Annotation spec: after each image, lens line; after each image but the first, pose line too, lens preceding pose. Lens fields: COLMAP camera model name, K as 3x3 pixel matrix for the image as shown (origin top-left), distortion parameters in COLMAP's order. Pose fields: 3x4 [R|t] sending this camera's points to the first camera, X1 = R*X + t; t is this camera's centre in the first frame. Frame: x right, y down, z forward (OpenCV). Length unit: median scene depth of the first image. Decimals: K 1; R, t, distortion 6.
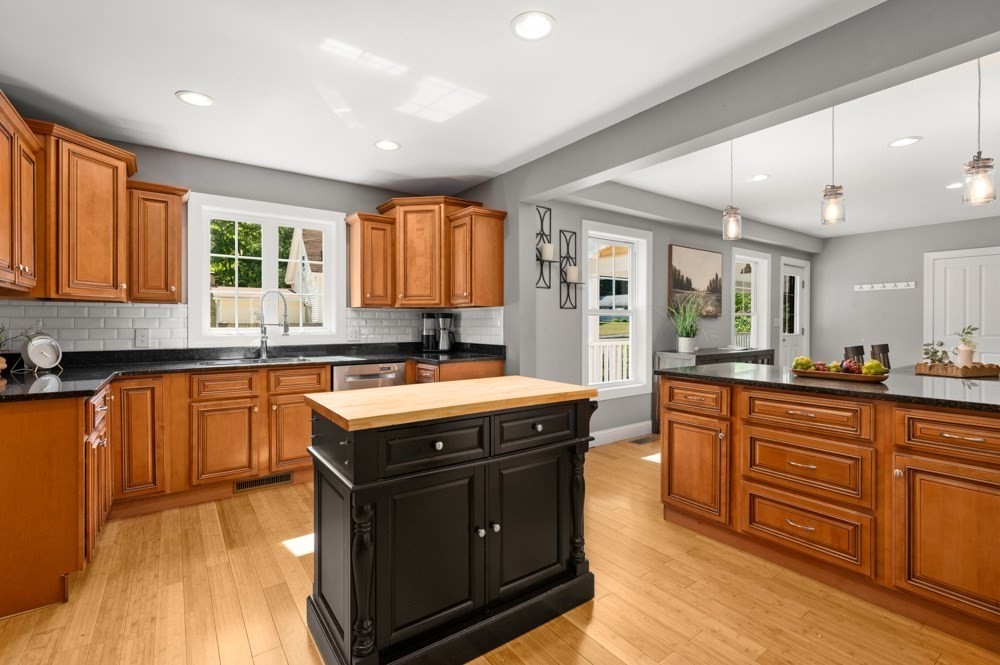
lens RADIAL K [[458.8, 0, 502.5], [0, 458.8, 323.1], [0, 0, 1]] dist [-0.000103, -0.000437]
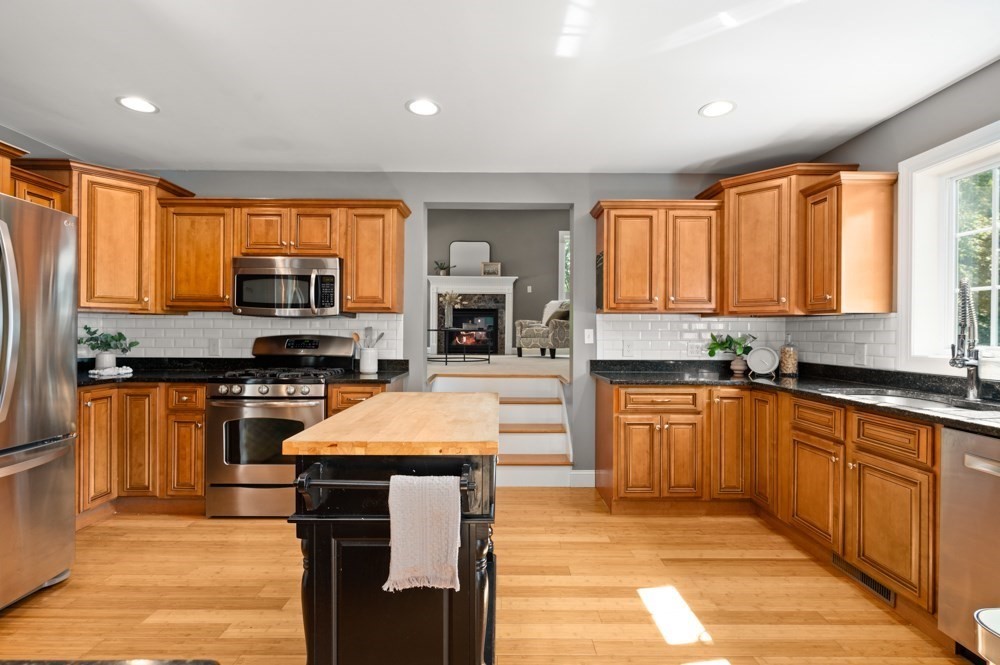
lens RADIAL K [[467.5, 0, 500.0], [0, 467.5, 332.5], [0, 0, 1]] dist [-0.000184, -0.000025]
pose [[-0.580733, -0.003882, -0.814085, 0.291985], [-0.005993, 0.999982, -0.000494, -0.003176], [0.814072, 0.004592, -0.580746, 0.835824]]
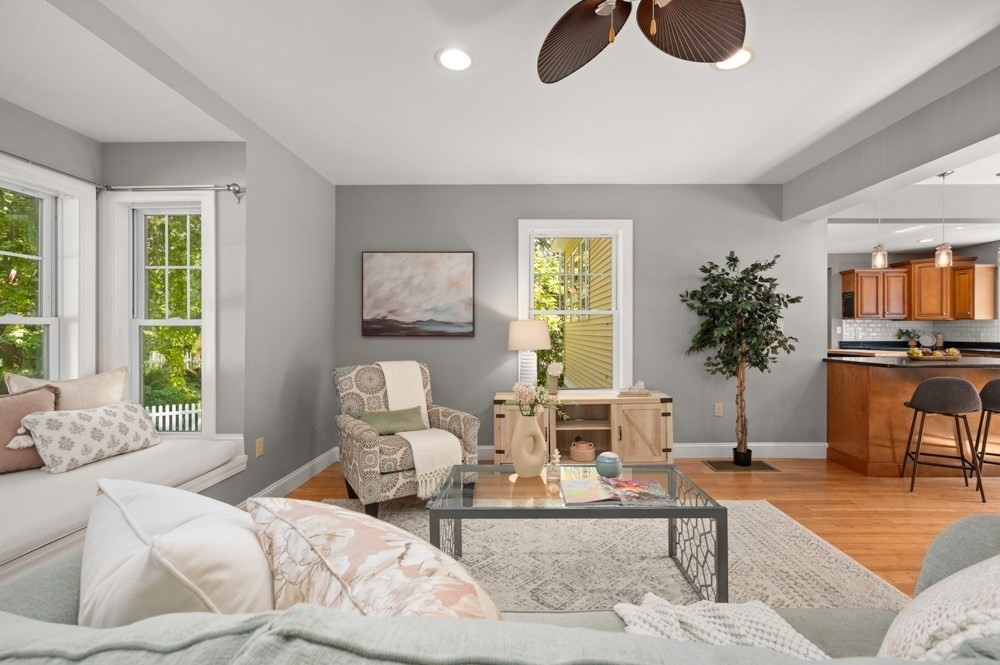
lens RADIAL K [[447.7, 0, 514.1], [0, 447.7, 331.8], [0, 0, 1]] dist [0.000075, 0.000126]
pose [[-0.597005, 0.000014, -0.802237, 1.843118], [-0.000710, 1.000000, 0.000546, 0.010282], [0.802237, 0.000896, -0.597005, 0.452650]]
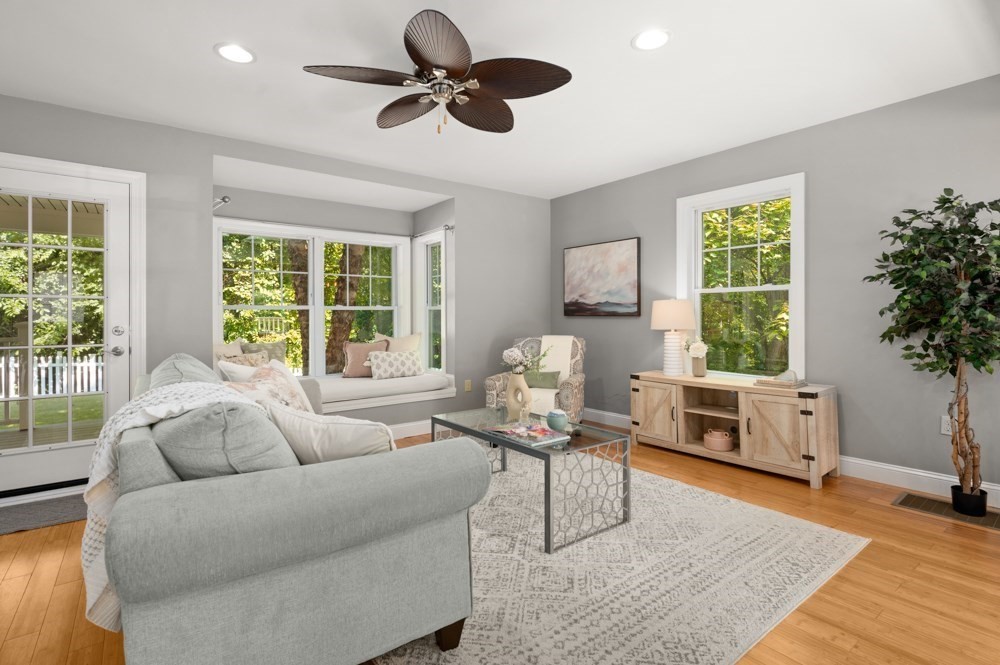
lens RADIAL K [[475.1, 0, 502.0], [0, 475.1, 313.3], [0, 0, 1]] dist [0.000178, 0.000016]
pose [[-0.999536, 0.005474, -0.029966, 1.420086], [0.005496, 0.999985, -0.000641, 0.013583], [0.029962, -0.000805, -0.999551, 0.954214]]
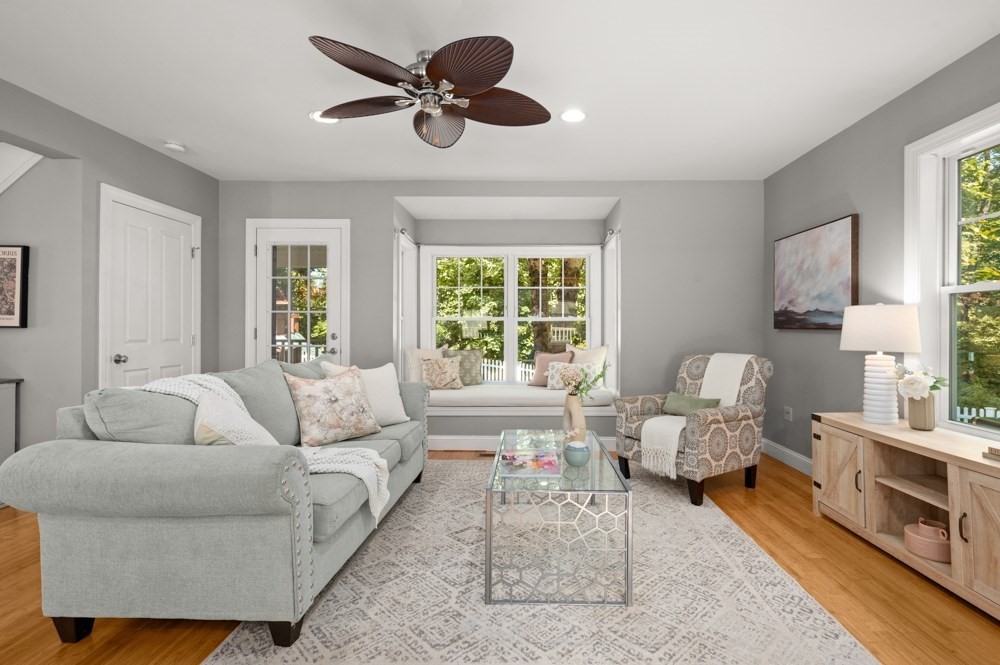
lens RADIAL K [[475.8, 0, 526.7], [0, 475.8, 324.3], [0, 0, 1]] dist [-0.000716, -0.000092]
pose [[-0.810091, 0.001343, 0.586303, 1.000403], [-0.000241, 0.999997, -0.002624, 0.014246], [-0.586304, -0.002267, -0.810088, 0.749766]]
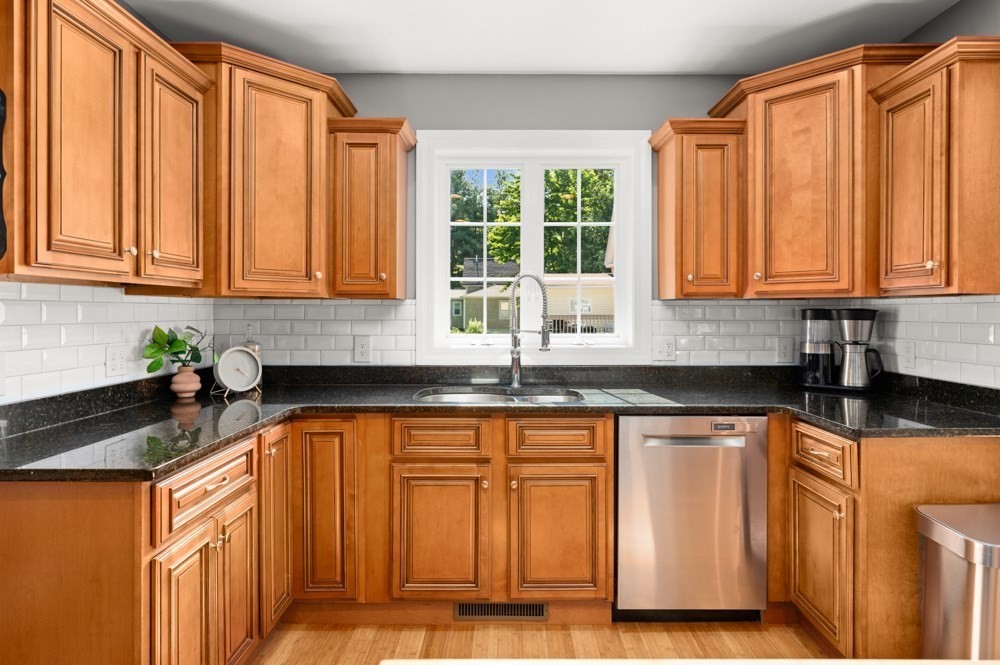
lens RADIAL K [[567.8, 0, 501.5], [0, 567.8, 313.0], [0, 0, 1]] dist [0.000051, 0.000487]
pose [[0.806797, 0.002822, -0.590822, -0.089378], [-0.002614, 0.999996, 0.001207, -0.020538], [0.590823, 0.000571, 0.806801, 0.372468]]
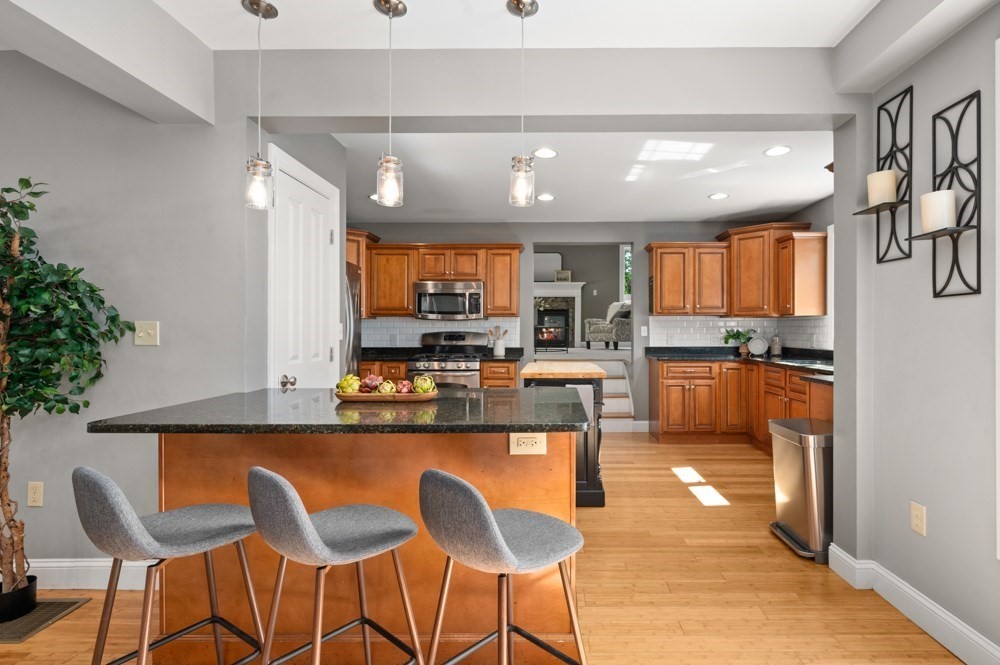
lens RADIAL K [[481.7, 0, 548.3], [0, 481.7, 331.0], [0, 0, 1]] dist [-0.001272, -0.000241]
pose [[-0.591767, 0.003366, -0.806102, 0.772190], [0.001303, 0.999994, 0.003218, -0.002525], [0.806108, 0.000854, -0.591768, 1.065281]]
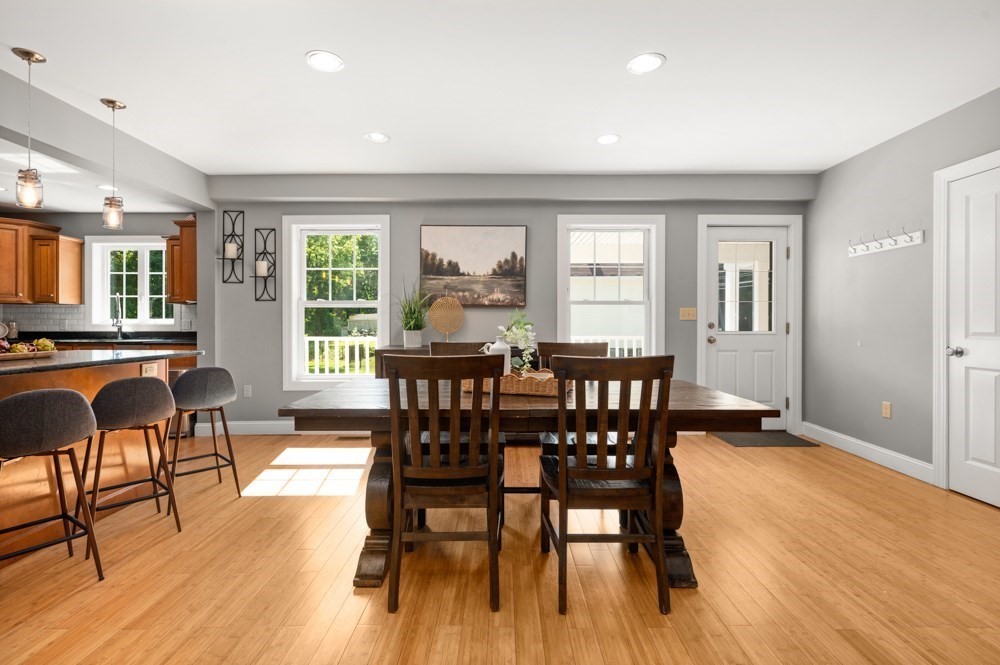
lens RADIAL K [[468.7, 0, 502.5], [0, 468.7, 326.3], [0, 0, 1]] dist [-0.001565, -0.000403]
pose [[0.805034, 0.003833, -0.593217, 1.377364], [-0.001632, 0.999990, 0.004247, 0.025109], [0.593227, -0.002451, 0.805032, 0.492563]]
